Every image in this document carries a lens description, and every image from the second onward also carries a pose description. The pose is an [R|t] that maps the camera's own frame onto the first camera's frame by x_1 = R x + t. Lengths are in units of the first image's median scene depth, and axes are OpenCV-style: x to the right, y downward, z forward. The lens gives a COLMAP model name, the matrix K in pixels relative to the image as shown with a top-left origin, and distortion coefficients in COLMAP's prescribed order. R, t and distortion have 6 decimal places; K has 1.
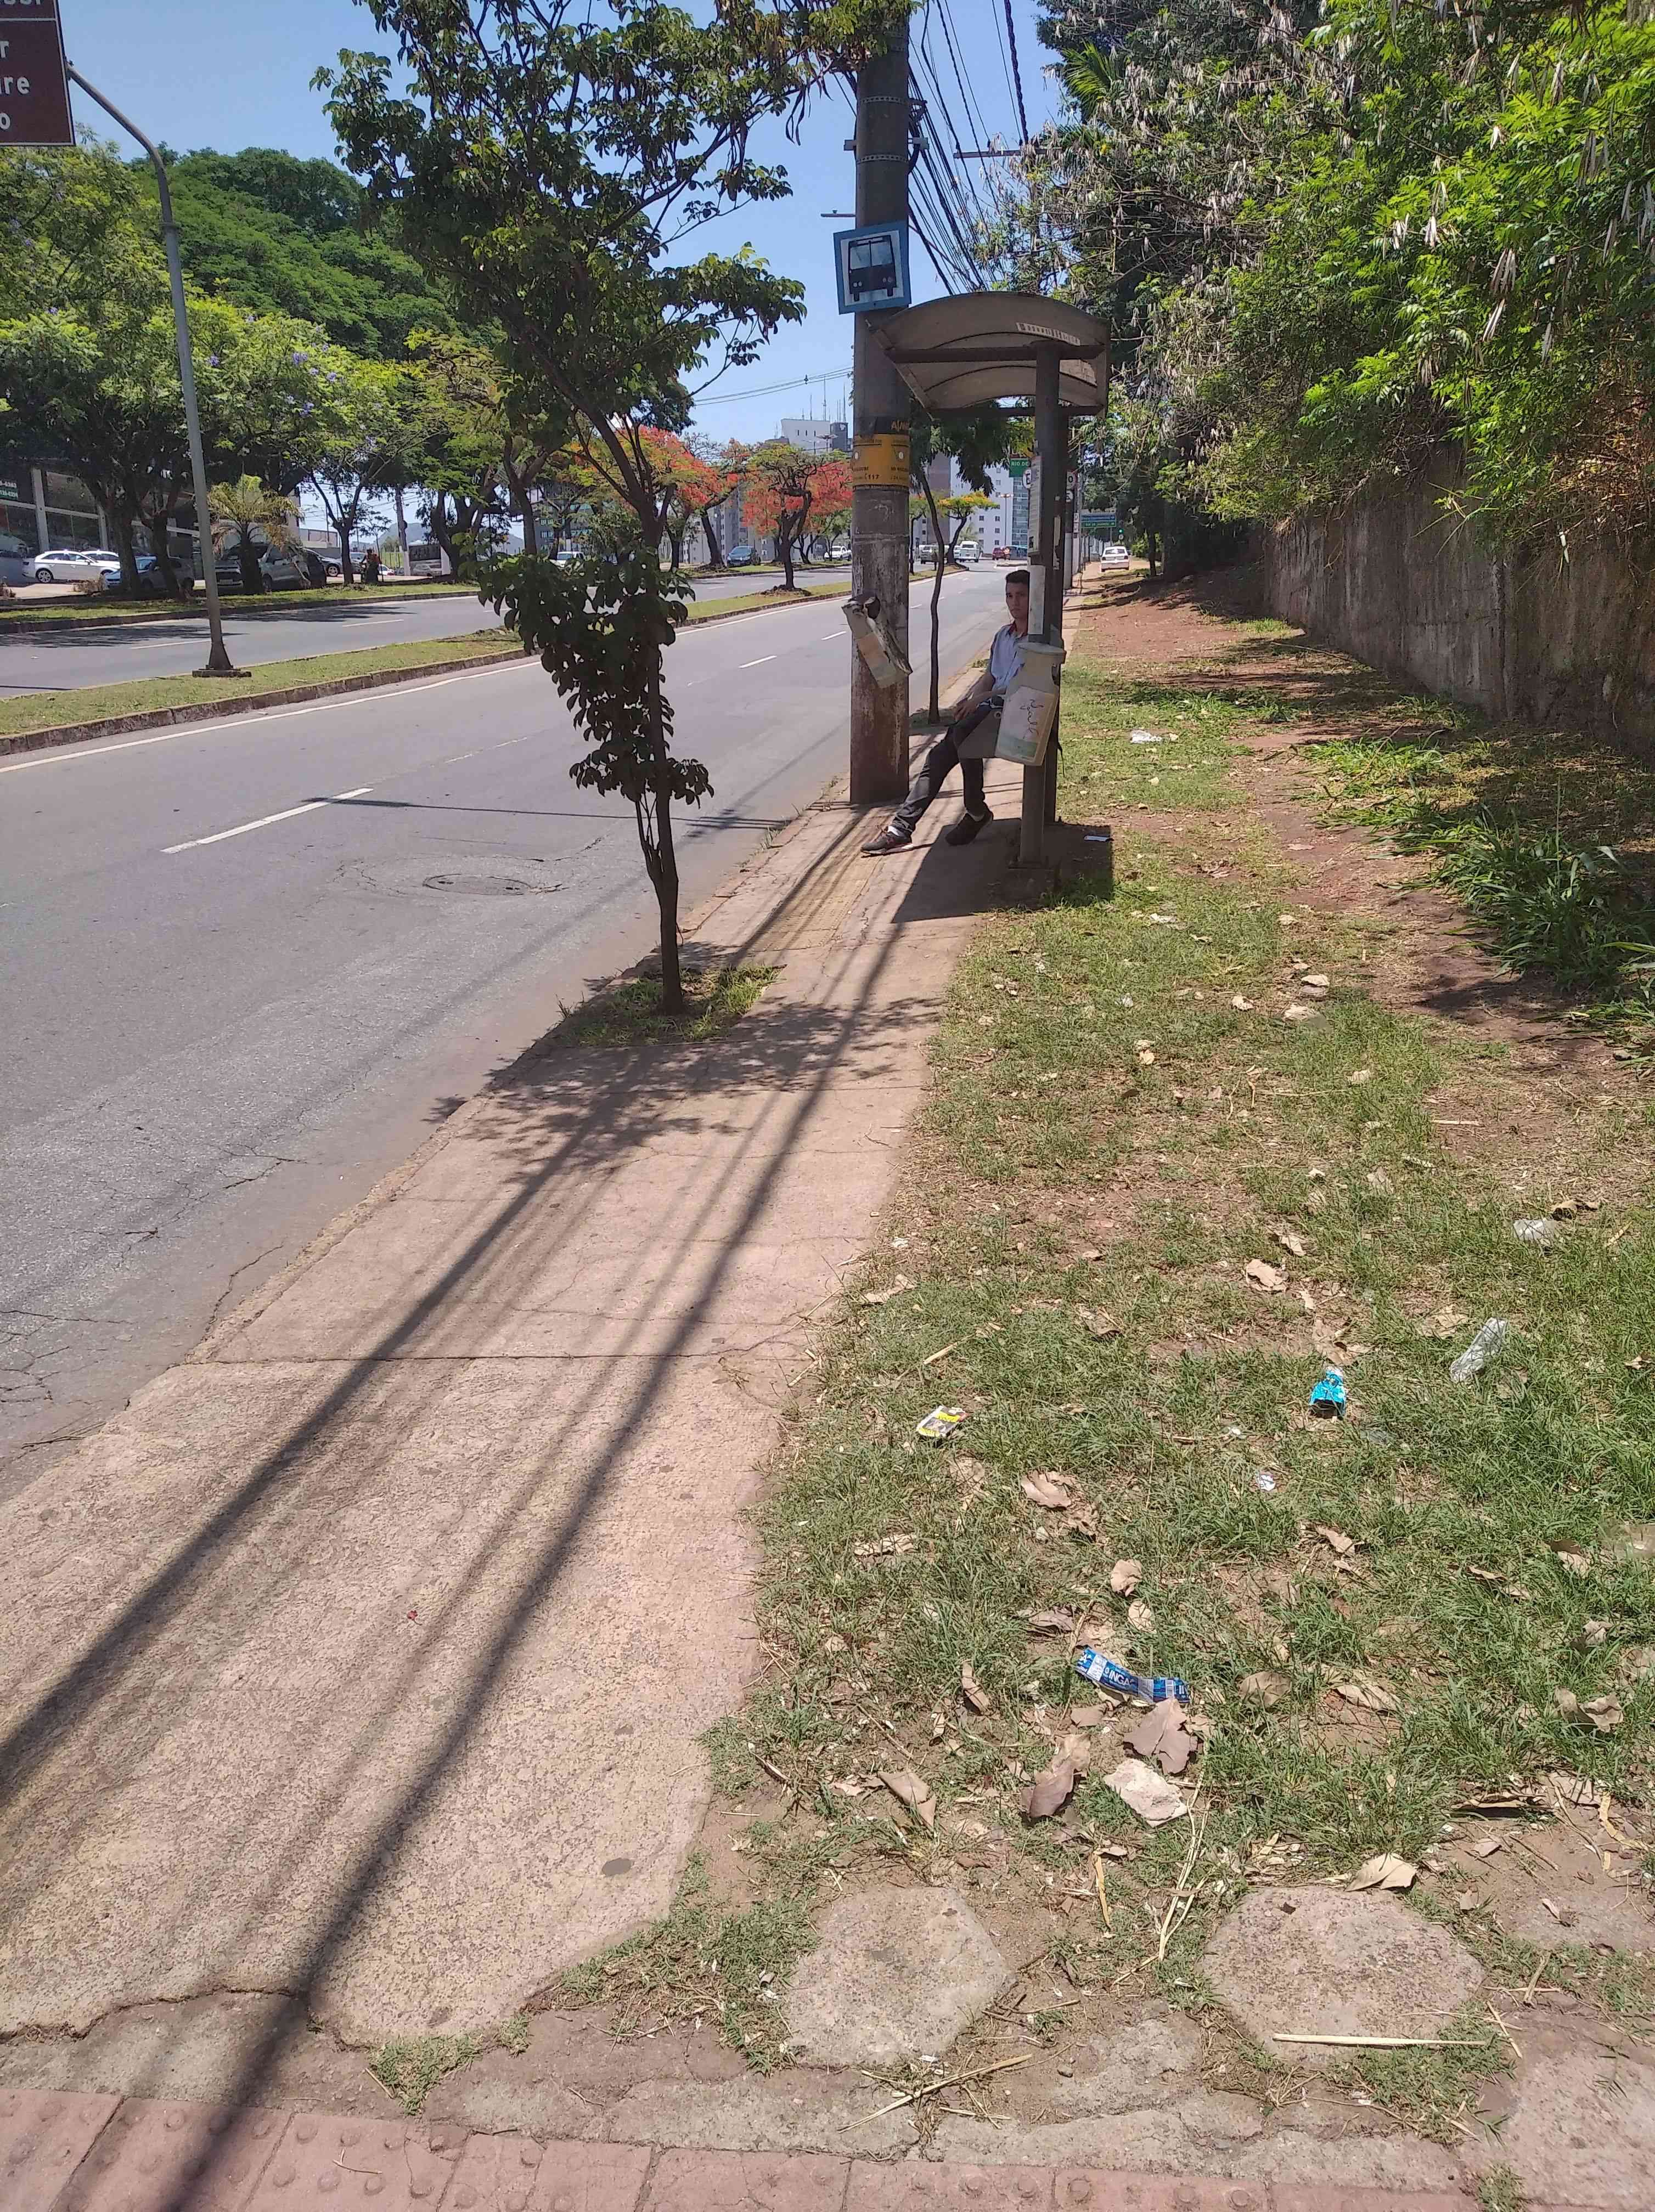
lens RADIAL K [[1805.8, 0, 830.8], [0, 1805.8, 1113.0], [0, 0, 1]] dist [0.037945, -0.013475]
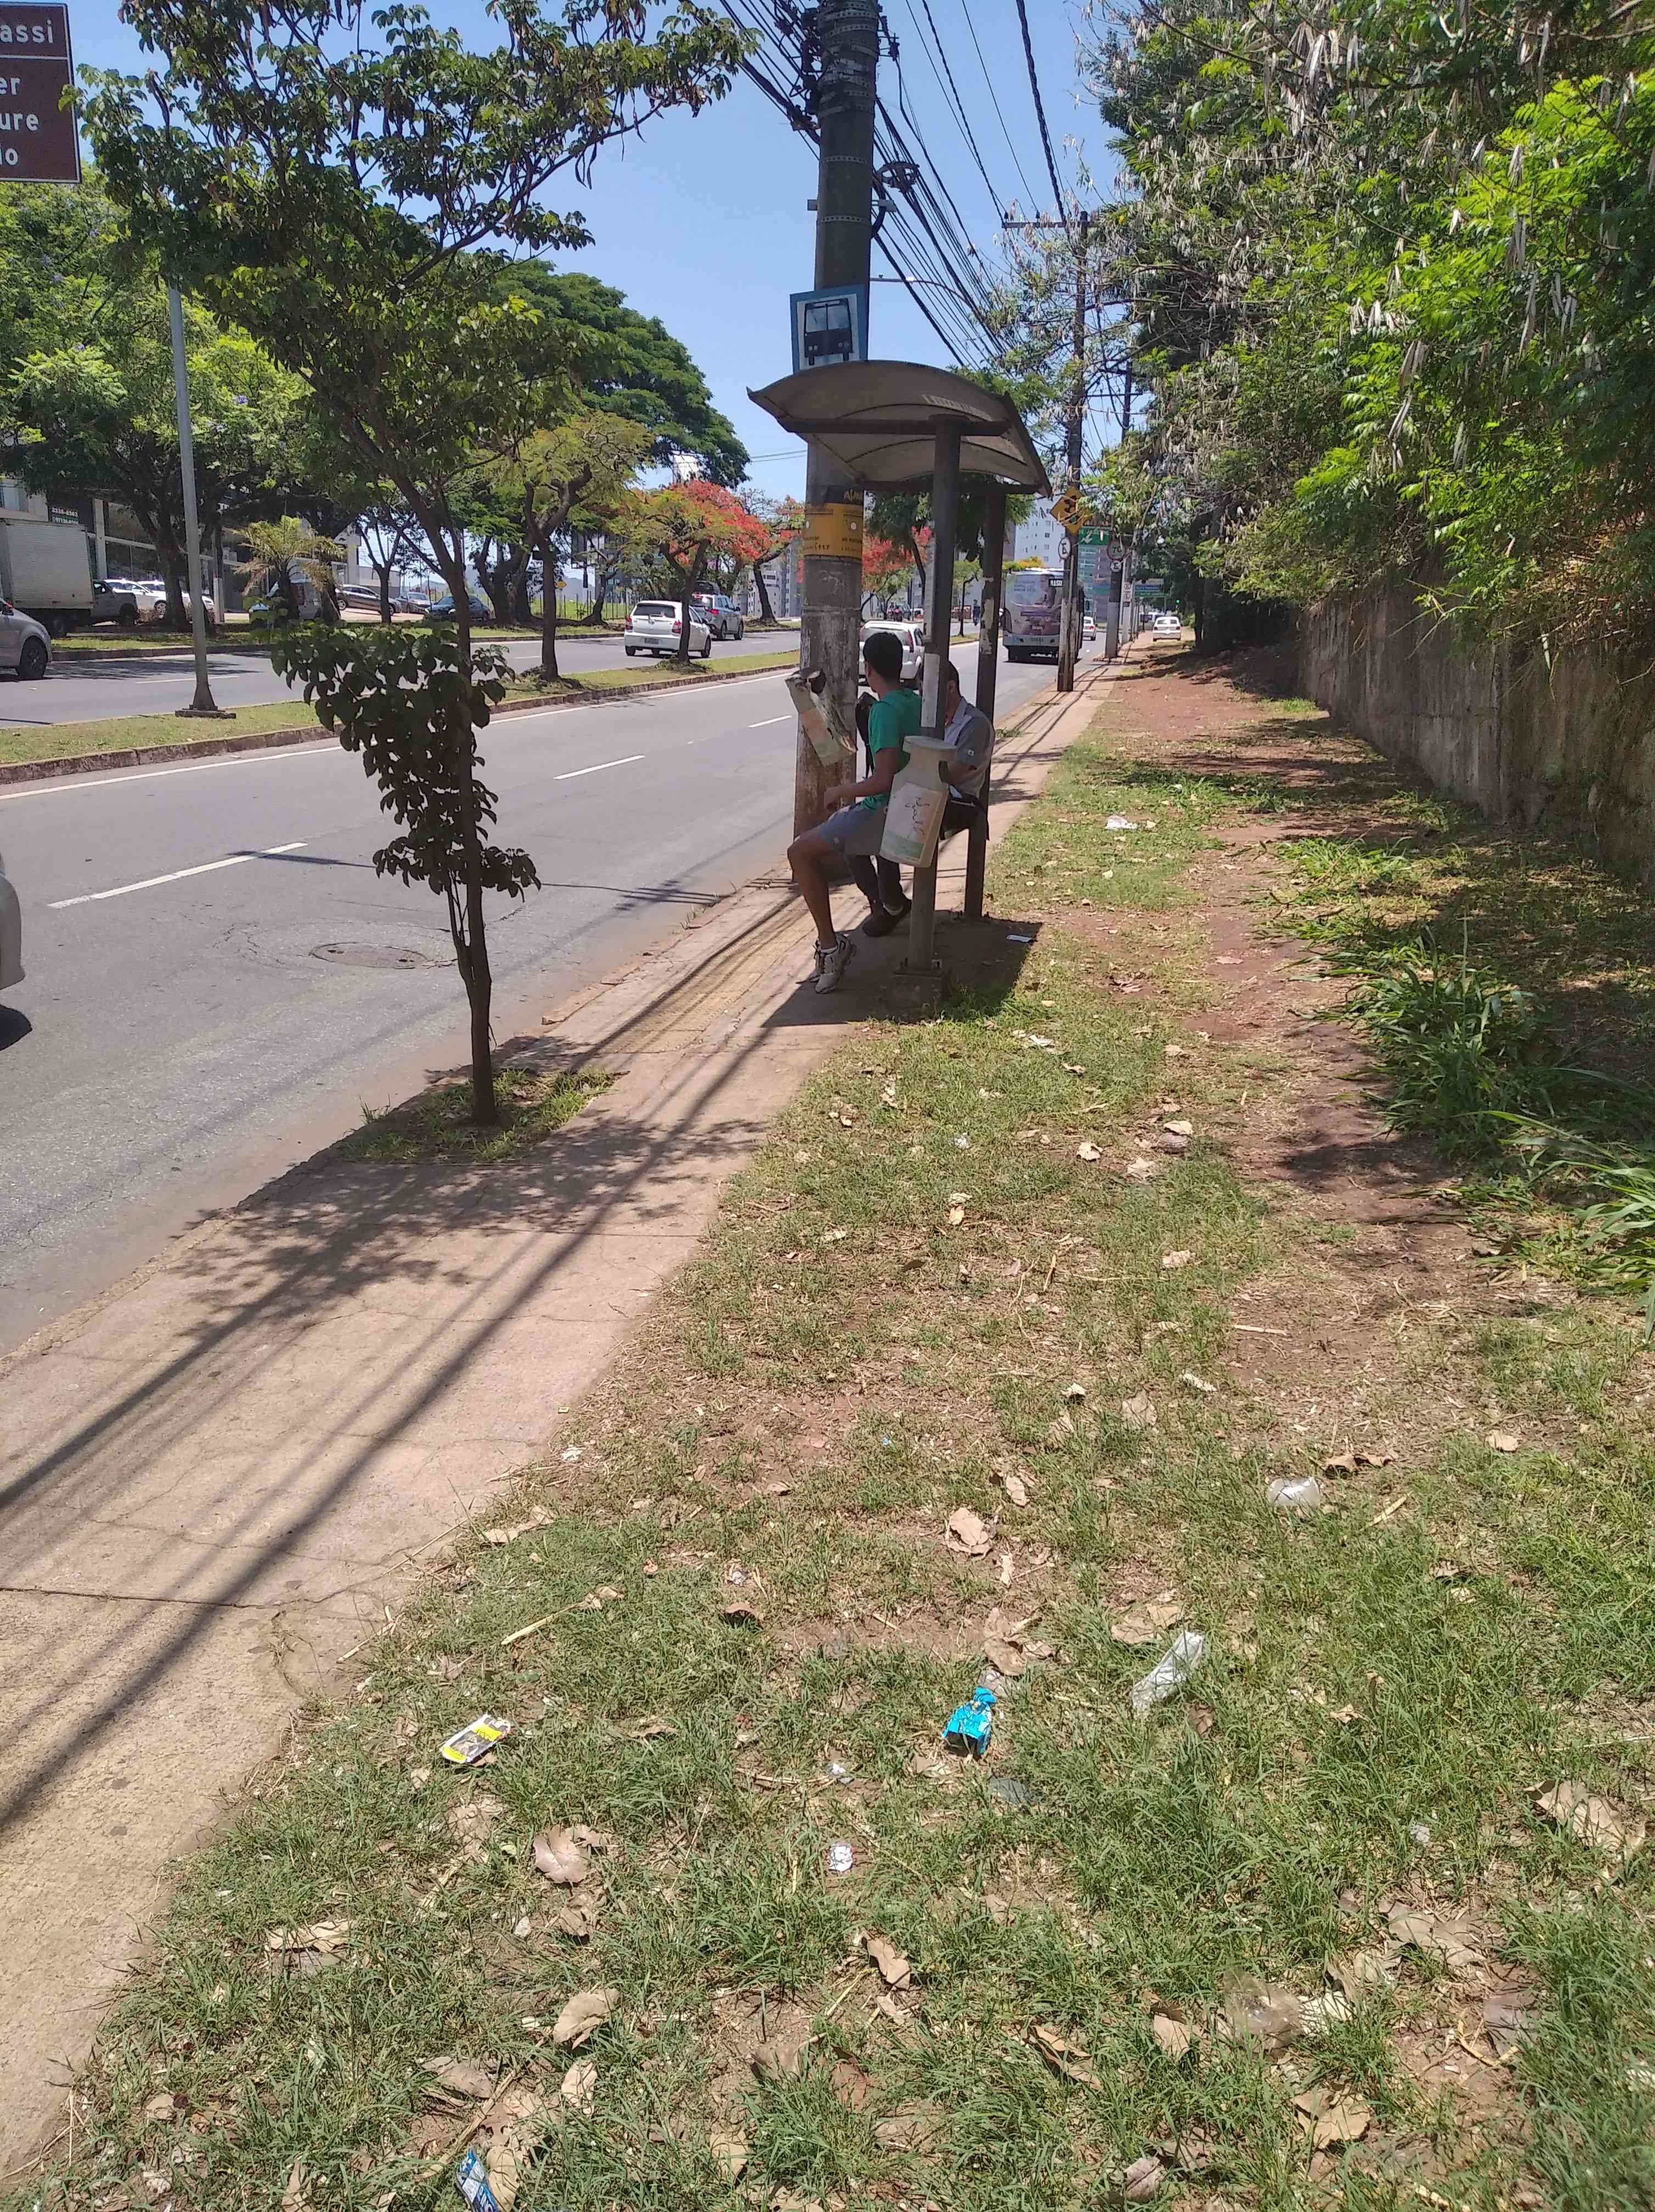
lens RADIAL K [[1805.8, 0, 819.4], [0, 1805.8, 1105.6], [0, 0, 1]] dist [0.037945, -0.013475]
pose [[0.998394, 0.048390, -0.029441, 0.101337], [-0.049307, 0.998294, -0.031263, -0.041532], [0.027878, 0.032664, 0.999077, 0.085979]]
